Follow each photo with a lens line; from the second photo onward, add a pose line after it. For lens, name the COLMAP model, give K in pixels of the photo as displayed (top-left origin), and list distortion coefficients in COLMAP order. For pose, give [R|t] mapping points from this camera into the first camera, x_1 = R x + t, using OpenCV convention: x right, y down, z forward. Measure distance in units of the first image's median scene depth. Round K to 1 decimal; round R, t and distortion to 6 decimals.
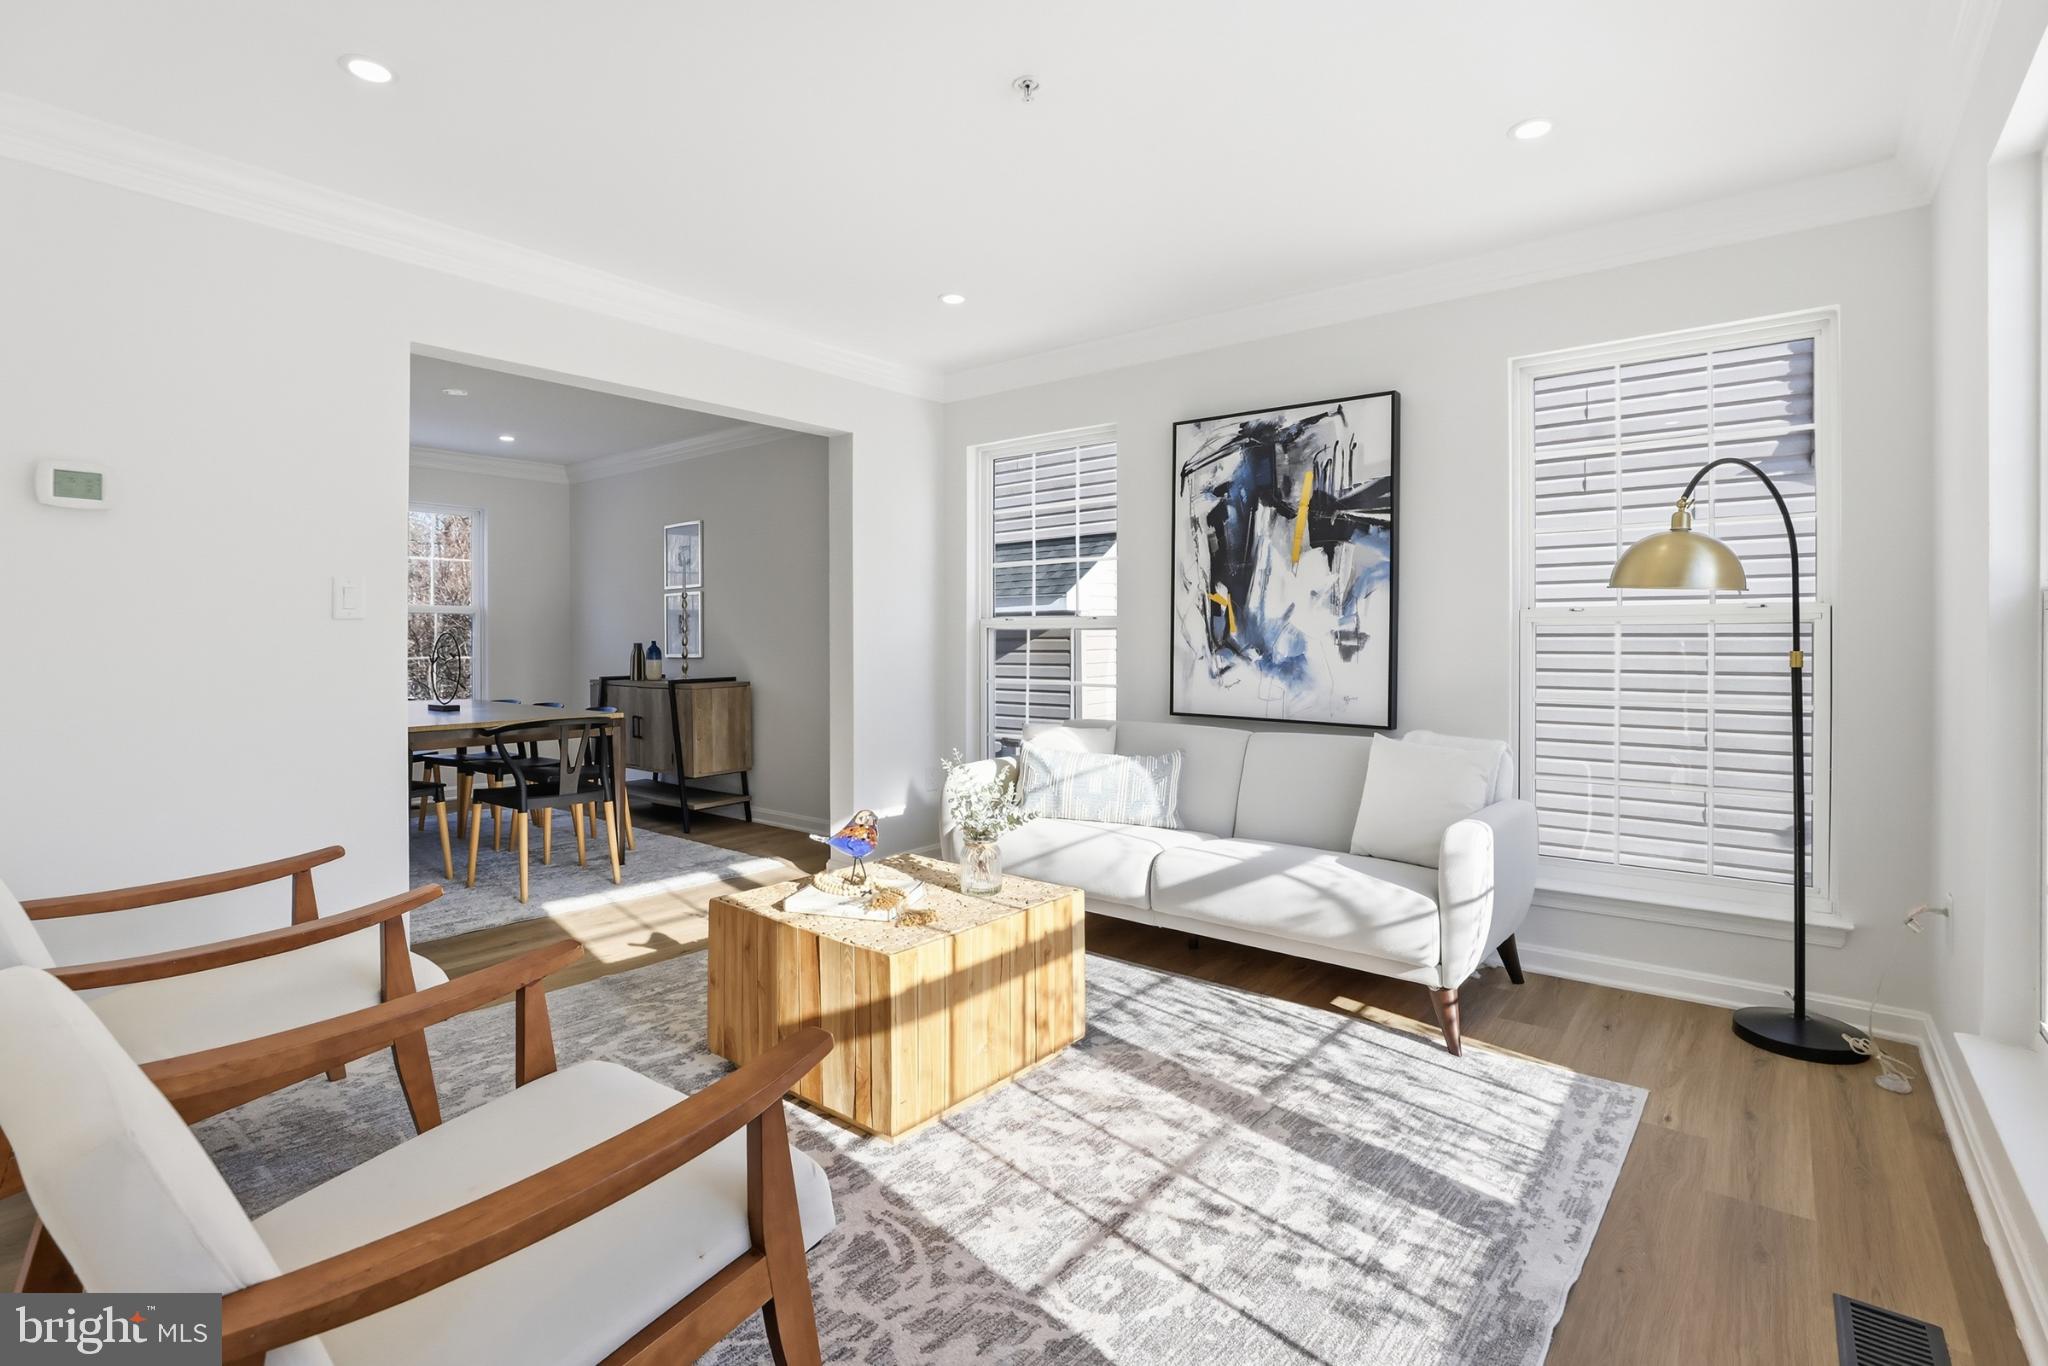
lens RADIAL K [[941.3, 0, 1021.8], [0, 941.3, 669.5], [0, 0, 1]] dist [-0.019774, -0.000050]
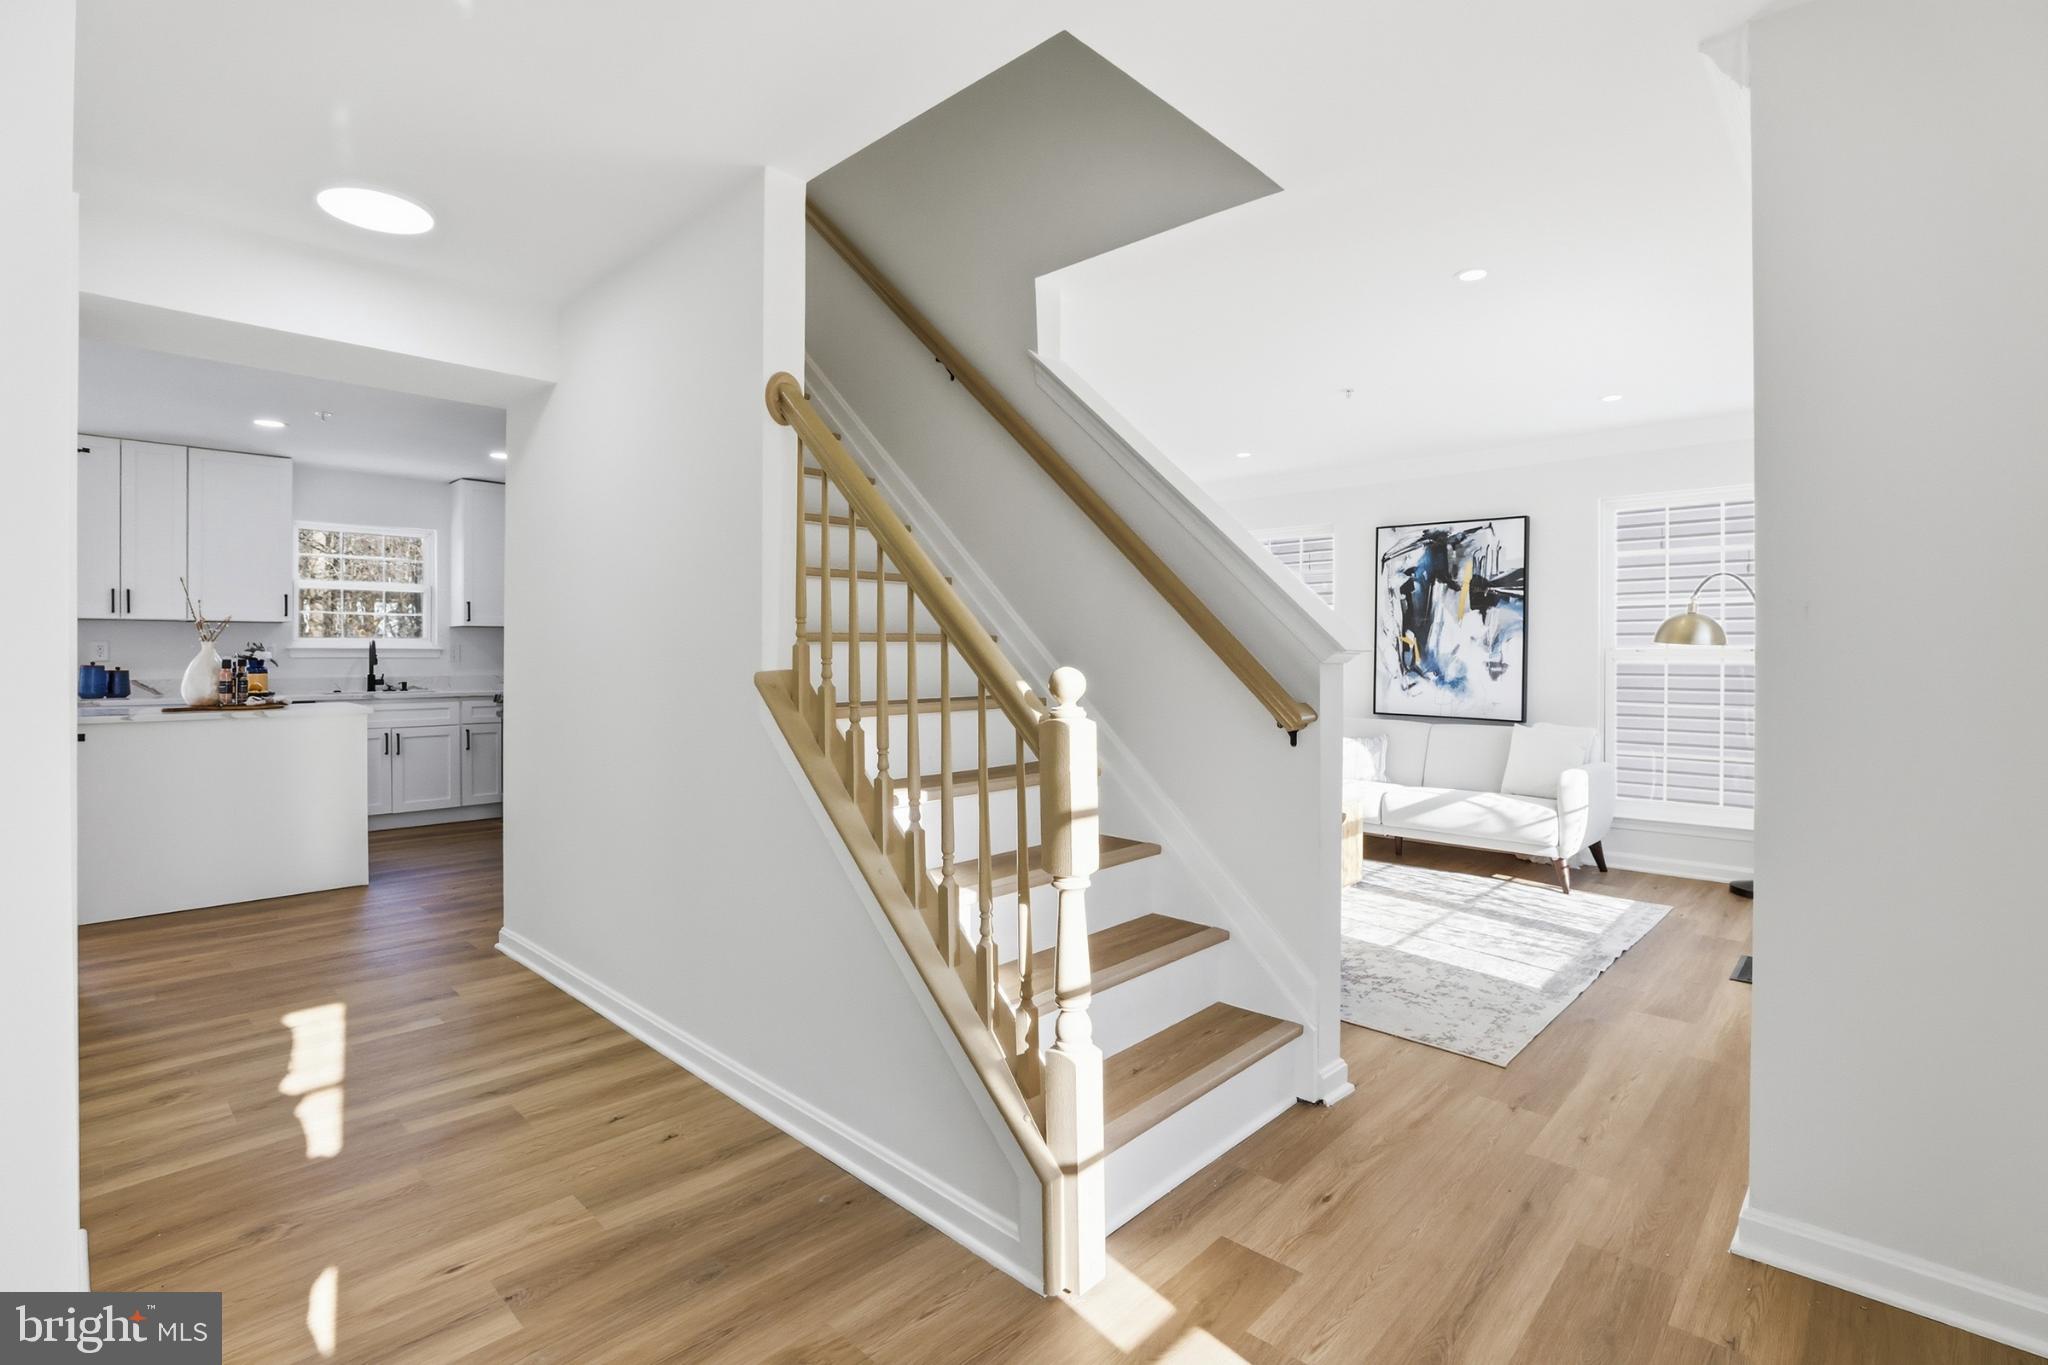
lens RADIAL K [[941.3, 0, 1027.5], [0, 941.3, 672.0], [0, 0, 1]] dist [-0.019774, -0.000050]
pose [[0.997200, 0.006810, -0.074470, -0.332393], [-0.007805, 0.999884, -0.013080, 0.003788], [0.074373, 0.013625, 0.997137, -0.661496]]
